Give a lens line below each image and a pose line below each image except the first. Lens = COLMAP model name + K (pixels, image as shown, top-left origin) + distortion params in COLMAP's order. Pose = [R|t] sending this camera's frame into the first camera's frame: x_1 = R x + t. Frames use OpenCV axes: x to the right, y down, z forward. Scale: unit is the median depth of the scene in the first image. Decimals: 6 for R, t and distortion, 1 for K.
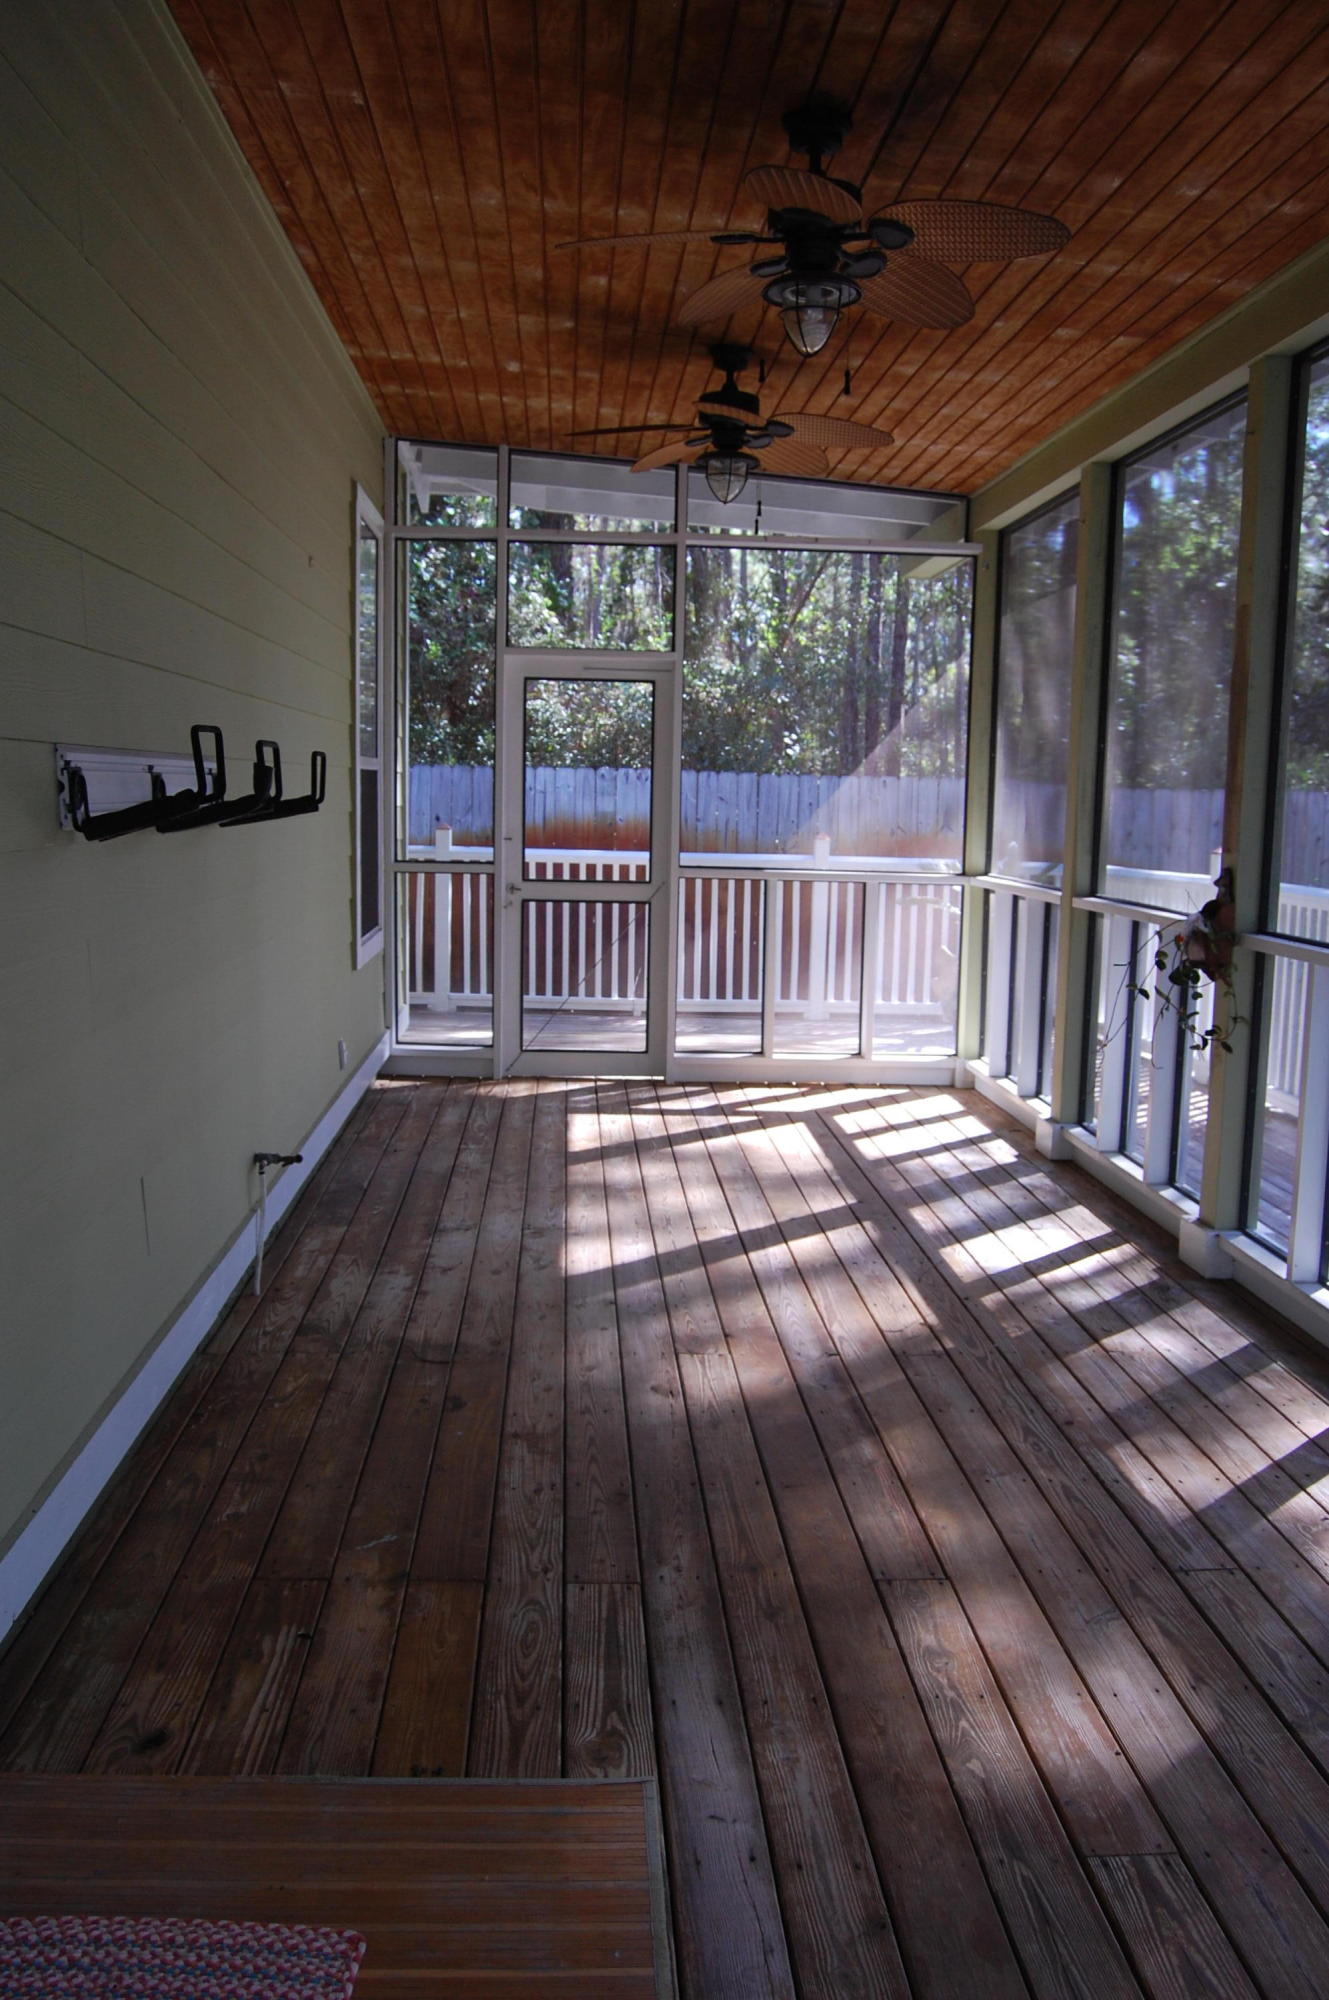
lens RADIAL K [[1622.5, 0, 664.5], [0, 1622.5, 1000.0], [0, 0, 1]] dist [-0.005457, -0.003420]
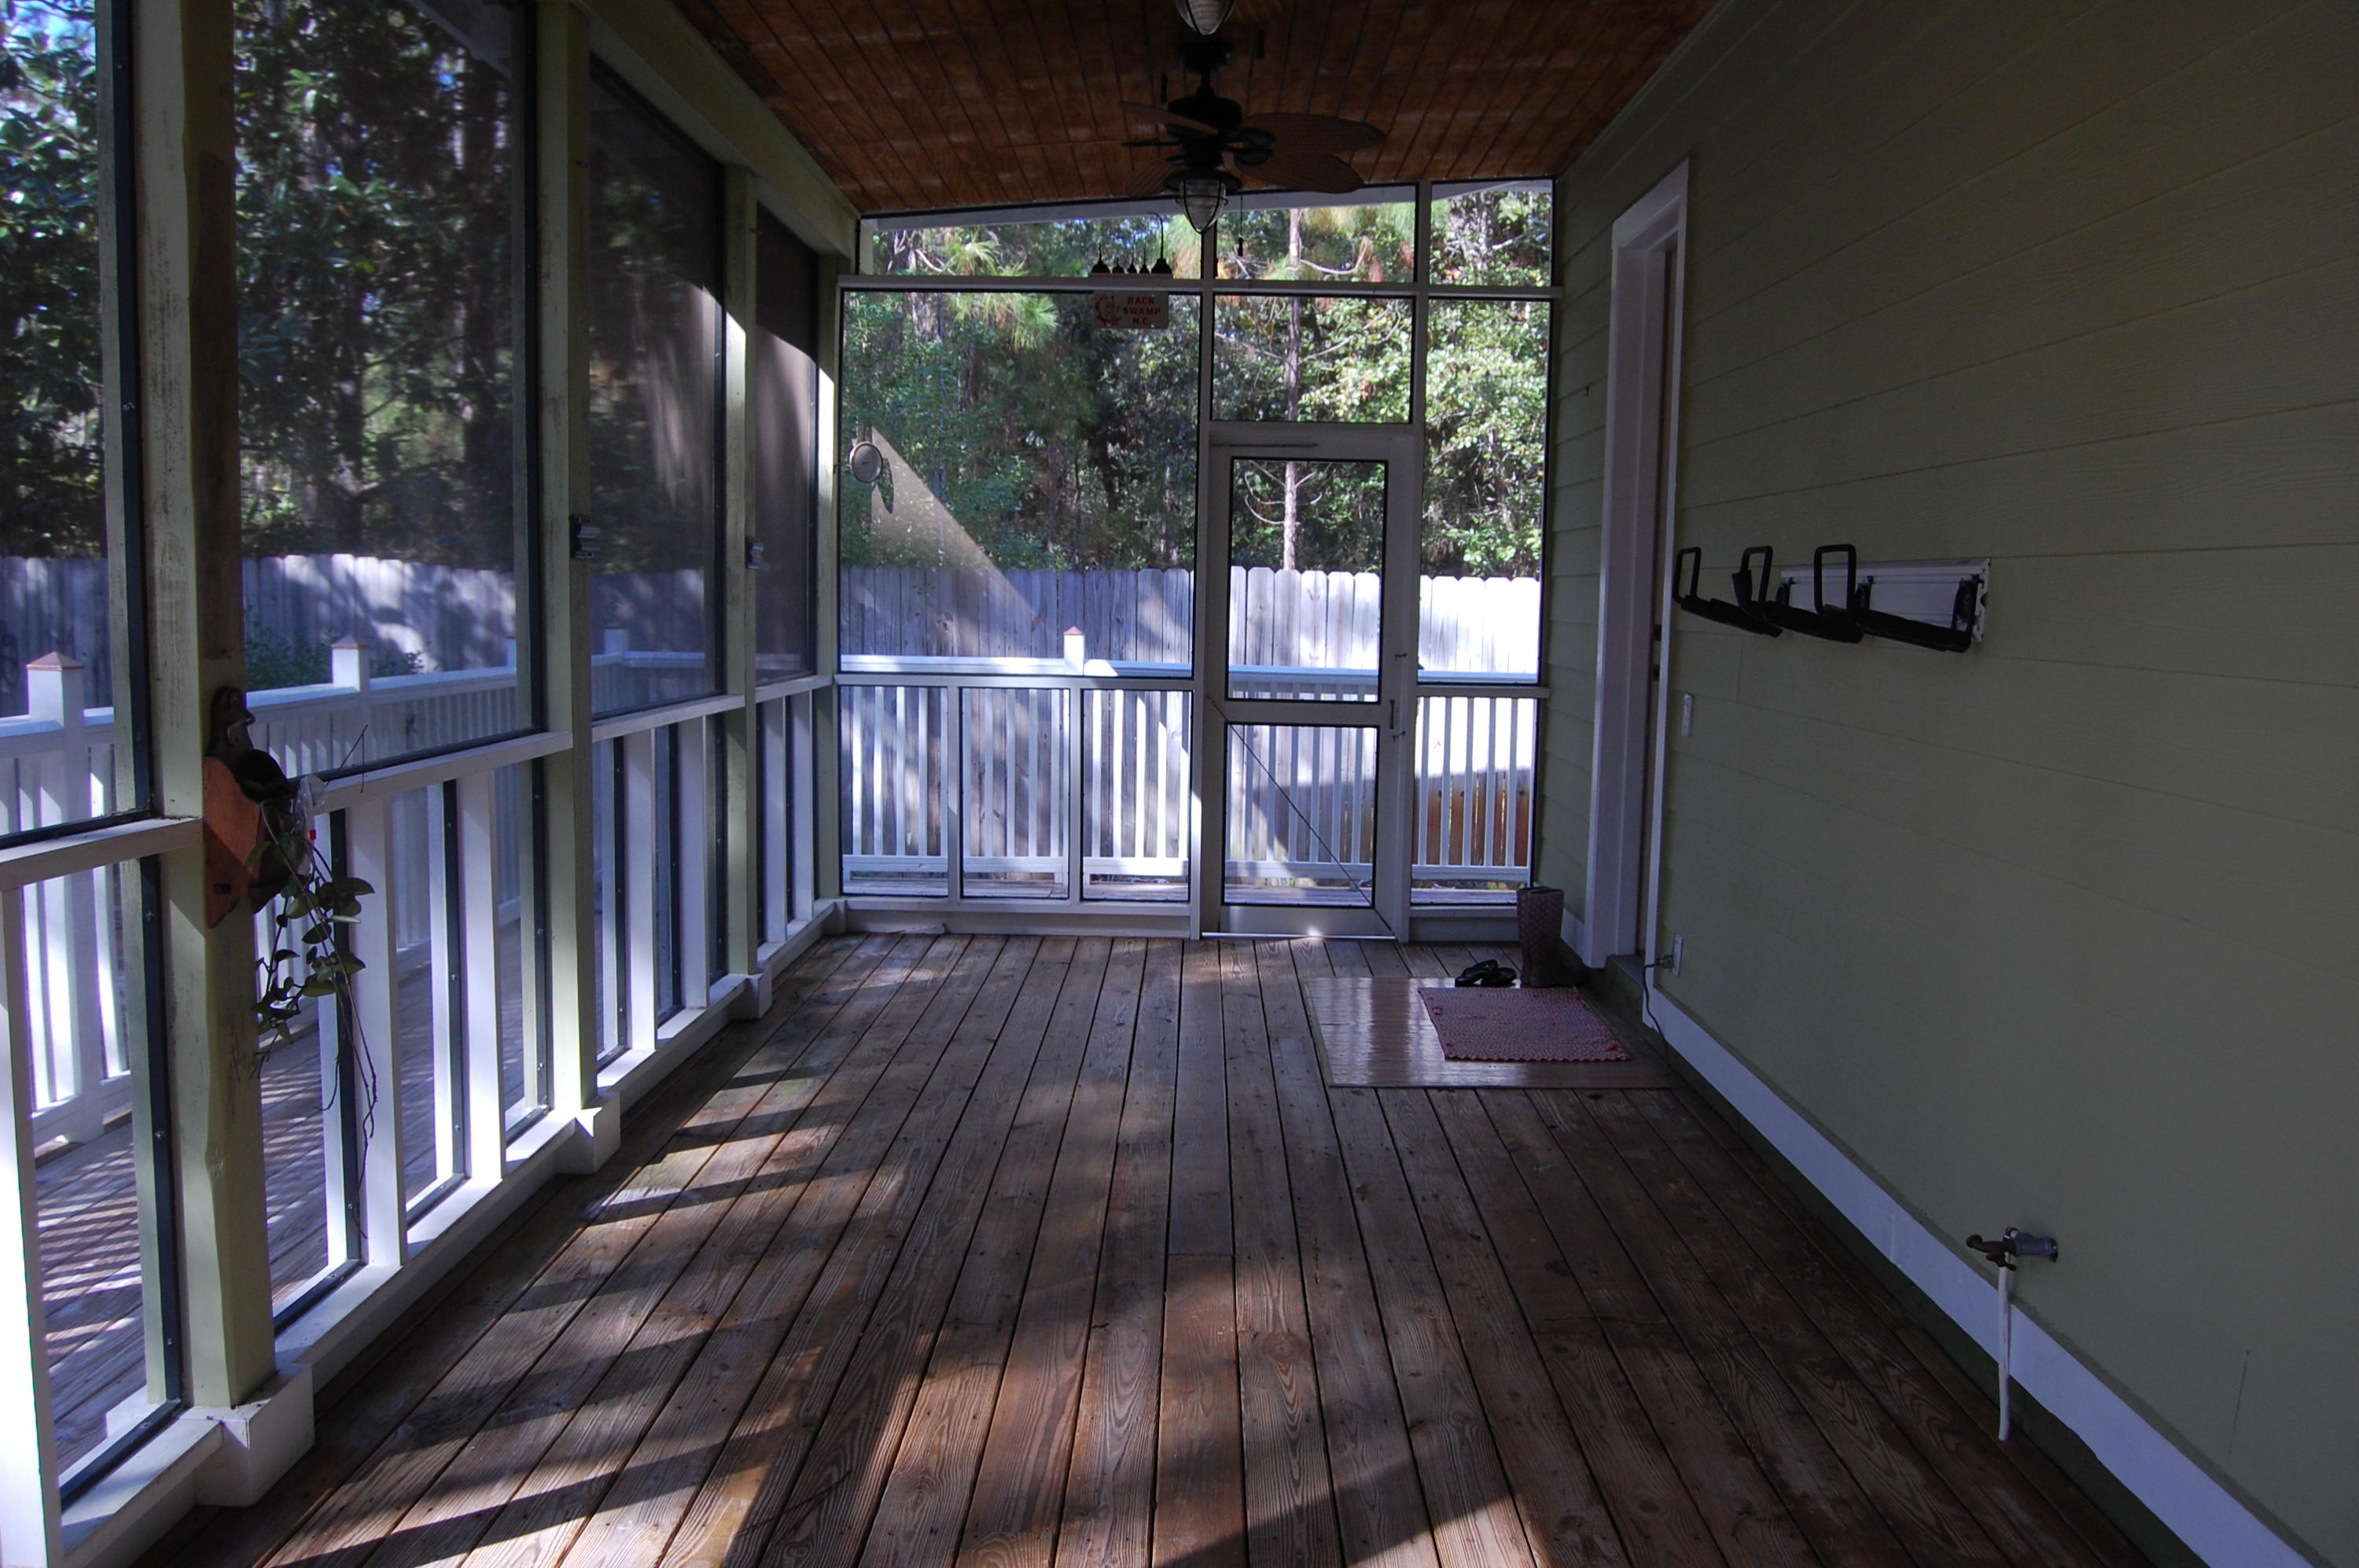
lens RADIAL K [[1913.8, 0, 1179.5], [0, 1913.8, 784.0], [0, 0, 1]] dist [-0.005457, -0.003420]
pose [[-0.996502, -0.049377, 0.067423, 0.020512], [-0.032492, 0.972225, 0.231783, -0.232385], [-0.076996, 0.228782, -0.970428, 1.828977]]
